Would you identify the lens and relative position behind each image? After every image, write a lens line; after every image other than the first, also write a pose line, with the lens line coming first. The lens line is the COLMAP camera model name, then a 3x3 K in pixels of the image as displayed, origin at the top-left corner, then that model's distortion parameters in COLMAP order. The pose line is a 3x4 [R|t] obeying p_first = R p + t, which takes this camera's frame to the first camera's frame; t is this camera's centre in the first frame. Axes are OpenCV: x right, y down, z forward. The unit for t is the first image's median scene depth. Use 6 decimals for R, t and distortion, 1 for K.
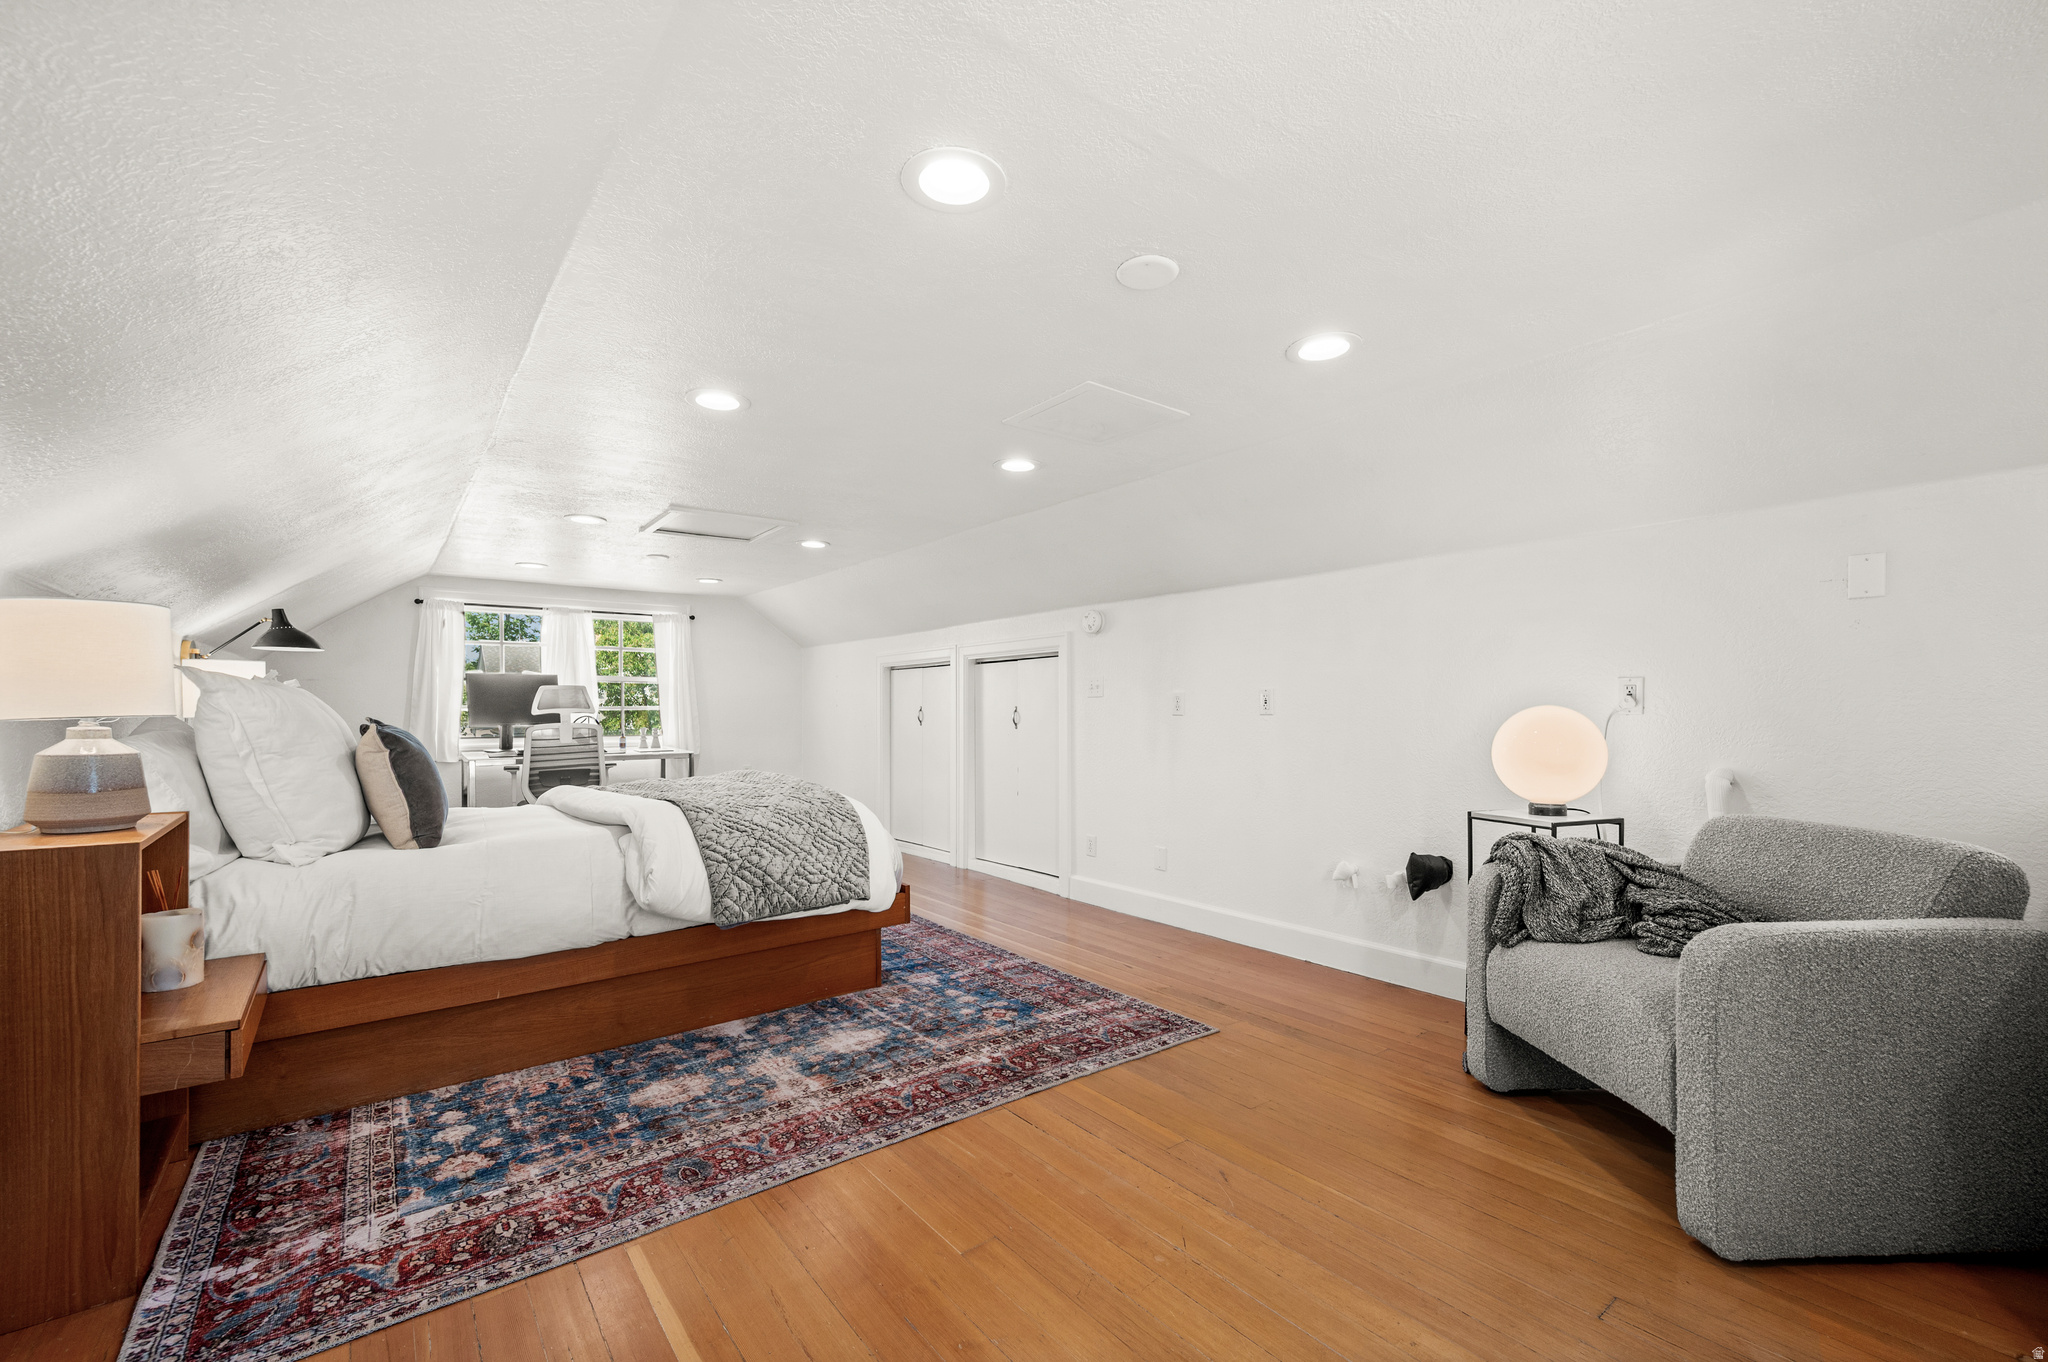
lens RADIAL K [[821.1, 0, 1001.6], [0, 821.1, 700.6], [0, 0, 1]] dist [0.000536, -0.000445]
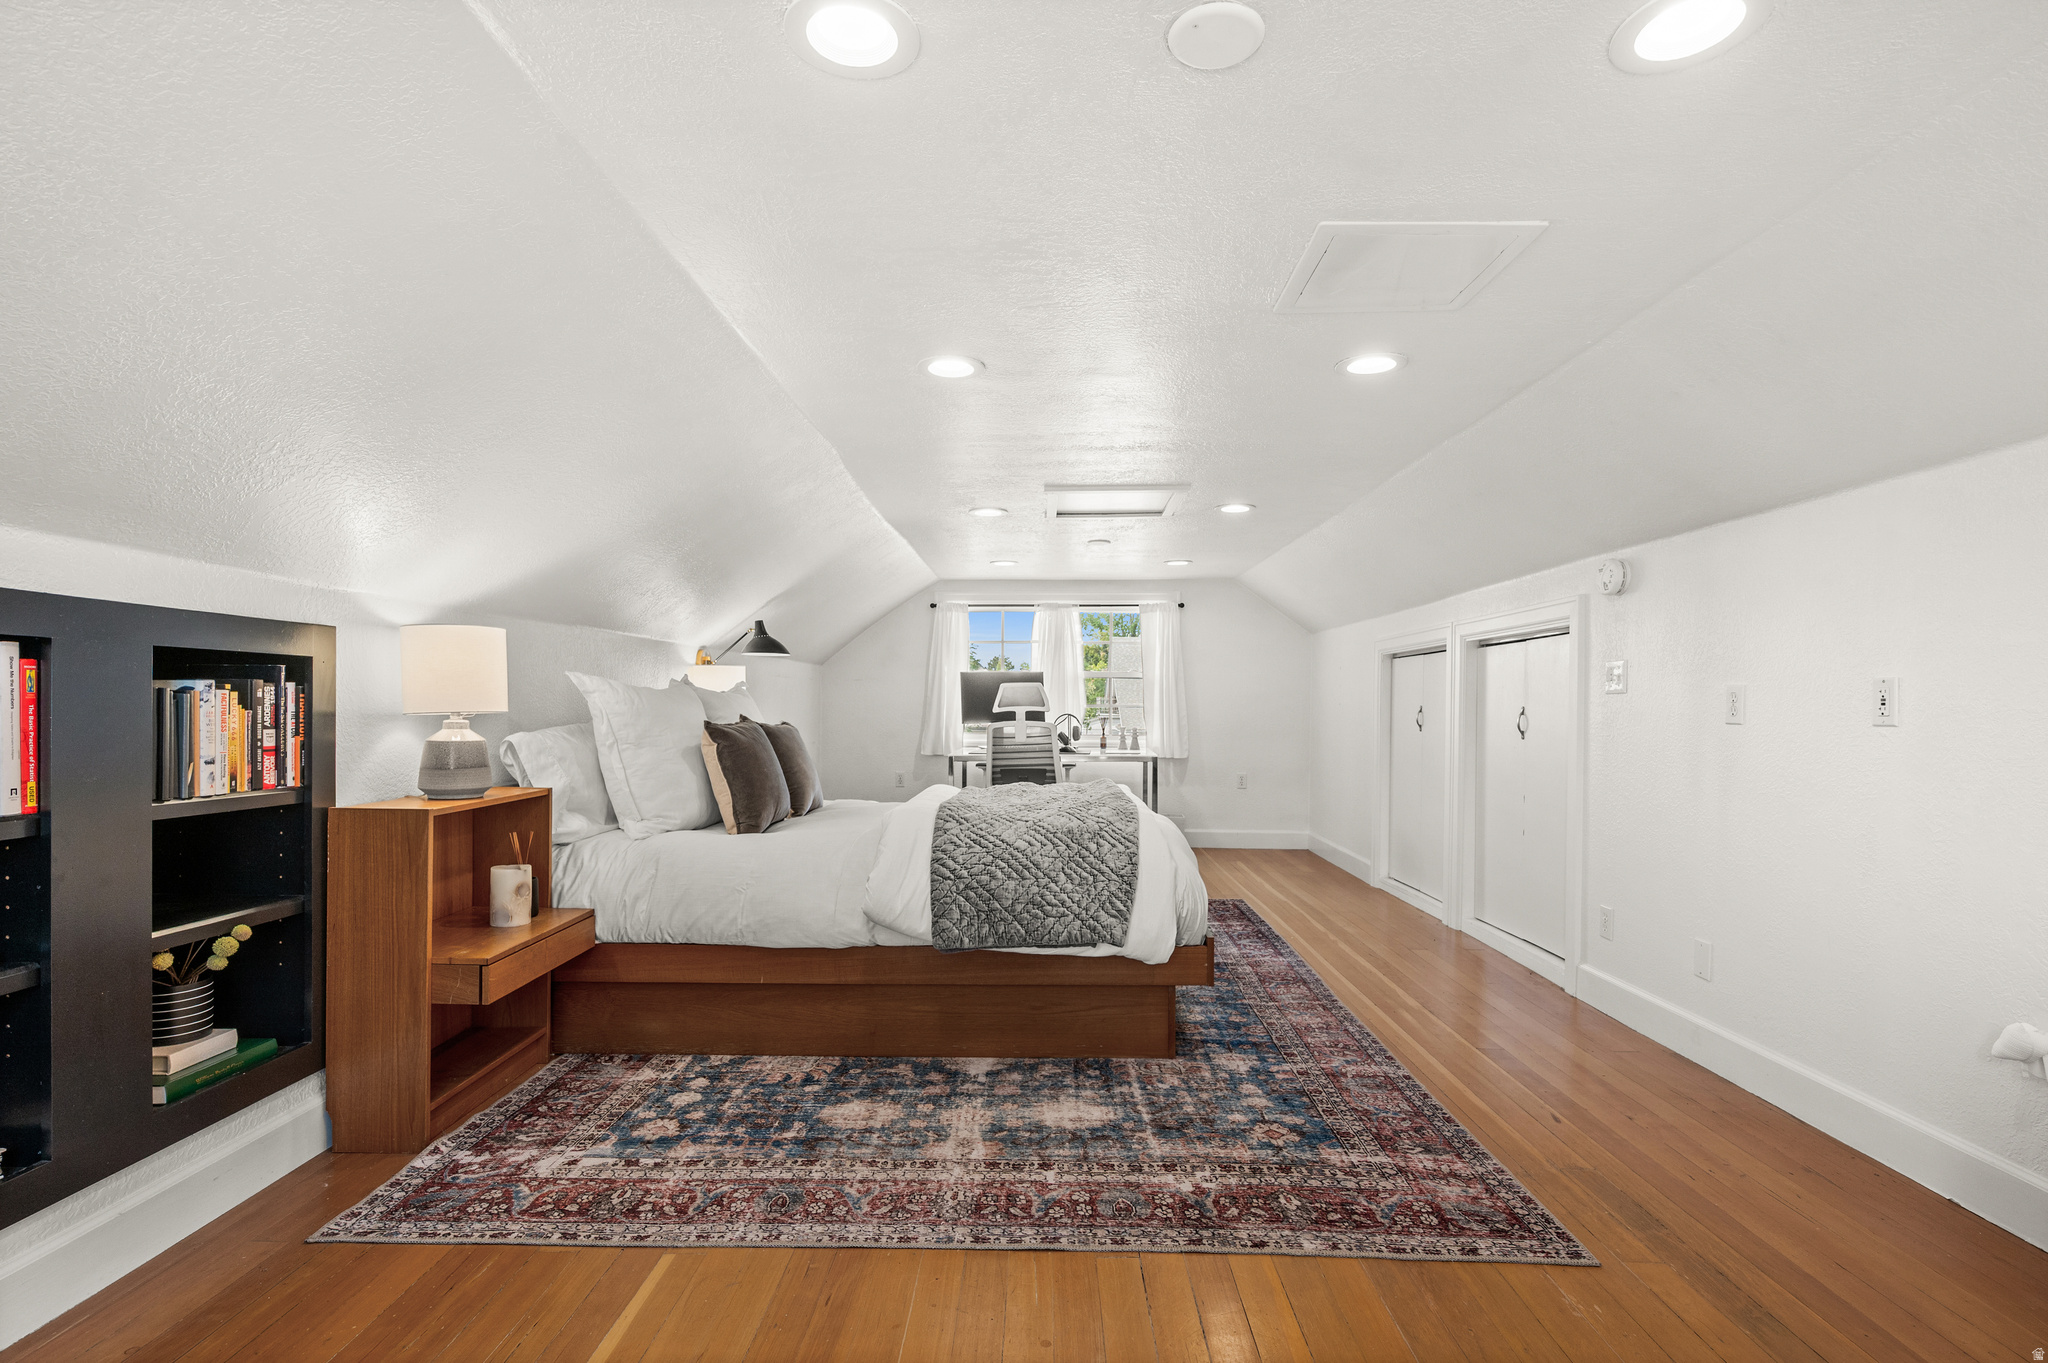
lens RADIAL K [[955.4, 0, 1044.1], [0, 955.4, 703.9], [0, 0, 1]] dist [0.002084, -0.001097]
pose [[0.791689, 0.003455, -0.610914, 0.373325], [0.001062, 0.999975, 0.007031, -0.002555], [0.610923, -0.006215, 0.791666, 0.226546]]
